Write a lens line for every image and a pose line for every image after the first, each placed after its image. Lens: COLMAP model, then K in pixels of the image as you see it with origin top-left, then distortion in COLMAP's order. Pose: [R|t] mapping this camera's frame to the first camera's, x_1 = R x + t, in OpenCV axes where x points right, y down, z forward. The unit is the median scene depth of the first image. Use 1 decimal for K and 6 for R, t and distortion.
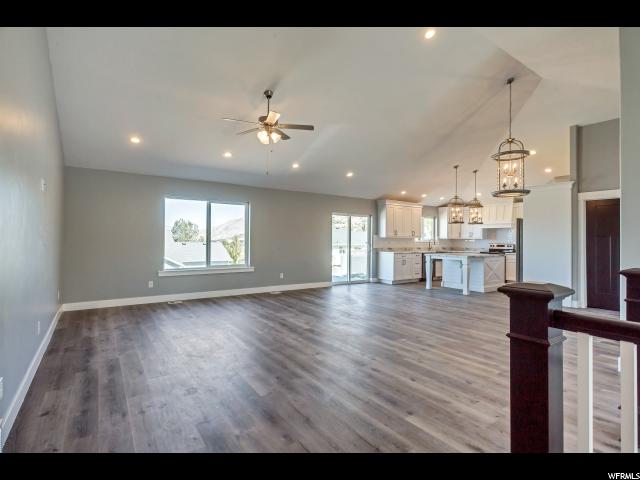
lens RADIAL K [[327.8, 0, 320.1], [0, 327.8, 237.7], [0, 0, 1]] dist [0.006915, 0.000927]
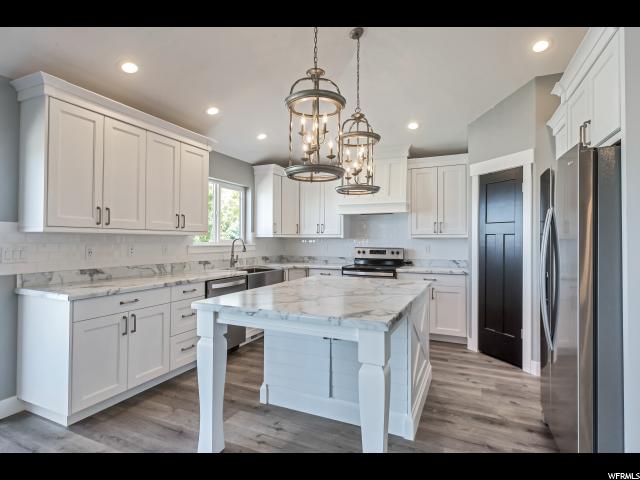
lens RADIAL K [[327.8, 0, 320.8], [0, 327.8, 238.5], [0, 0, 1]] dist [0.006915, 0.000927]
pose [[0.858271, -0.002096, 0.513192, 0.231725], [-0.000319, 0.999989, 0.004619, 0.002706], [-0.513196, -0.004128, 0.858261, 0.630139]]
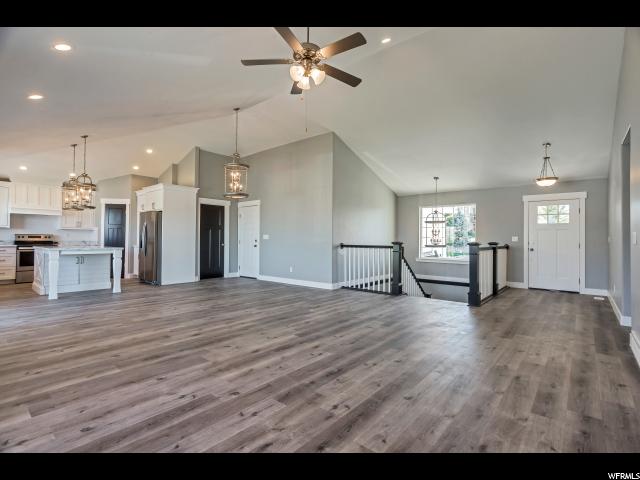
lens RADIAL K [[310.8, 0, 319.4], [0, 310.8, 237.3], [0, 0, 1]] dist [0.001044, -0.000722]
pose [[-0.266196, -0.003230, 0.963913, -0.364909], [-0.017030, 0.999854, -0.001353, 0.014371], [-0.963768, -0.016776, -0.266213, 0.526920]]
